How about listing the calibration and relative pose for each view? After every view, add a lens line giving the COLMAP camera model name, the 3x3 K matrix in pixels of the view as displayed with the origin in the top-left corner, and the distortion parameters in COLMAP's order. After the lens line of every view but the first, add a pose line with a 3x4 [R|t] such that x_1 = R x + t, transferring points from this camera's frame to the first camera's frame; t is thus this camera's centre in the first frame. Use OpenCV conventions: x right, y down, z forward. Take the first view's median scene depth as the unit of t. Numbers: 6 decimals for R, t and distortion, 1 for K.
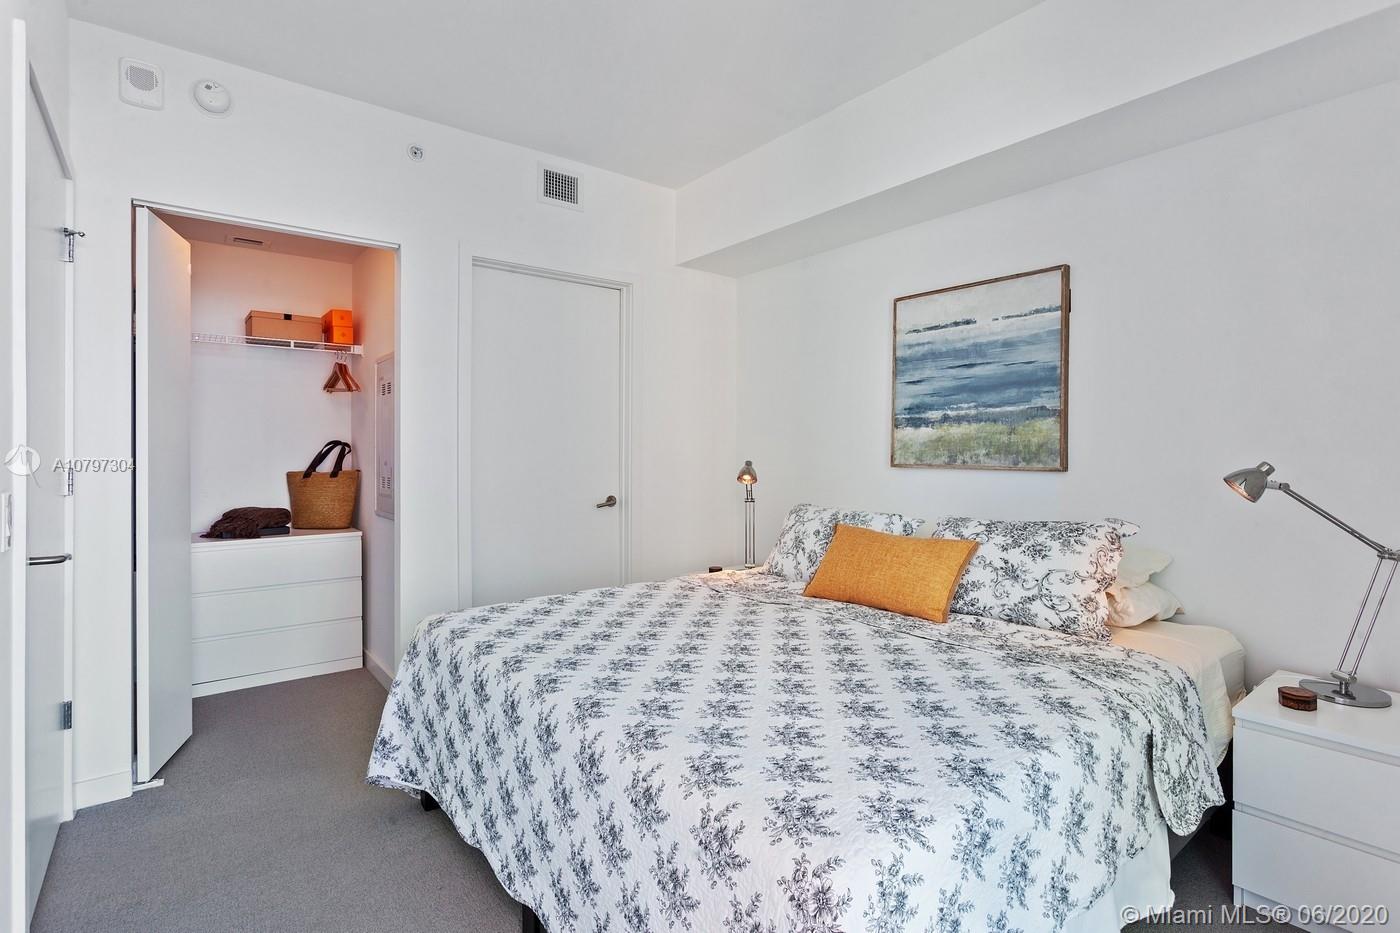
lens RADIAL K [[689.0, 0, 700.9], [0, 689.0, 448.5], [0, 0, 1]] dist [-0.001273, 0.000532]
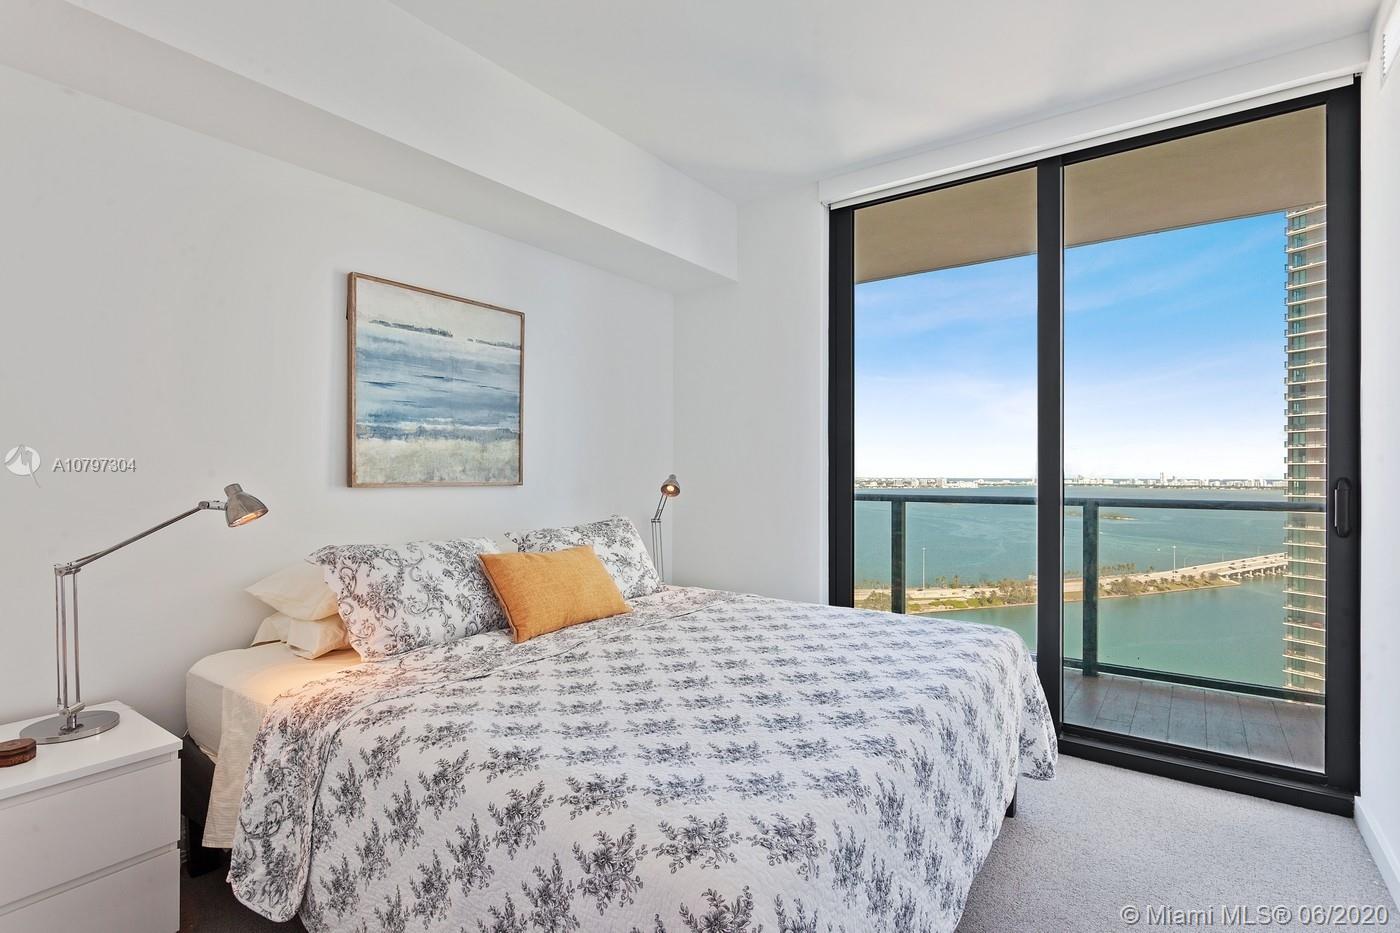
lens RADIAL K [[683.5, 0, 700.0], [0, 683.5, 466.5], [0, 0, 1]] dist [-0.013741, 0.009393]
pose [[-0.269334, 0.006953, 0.963022, -0.623142], [-0.004724, 0.999952, -0.008541, 0.008423], [-0.963035, -0.006850, -0.269289, 0.910089]]
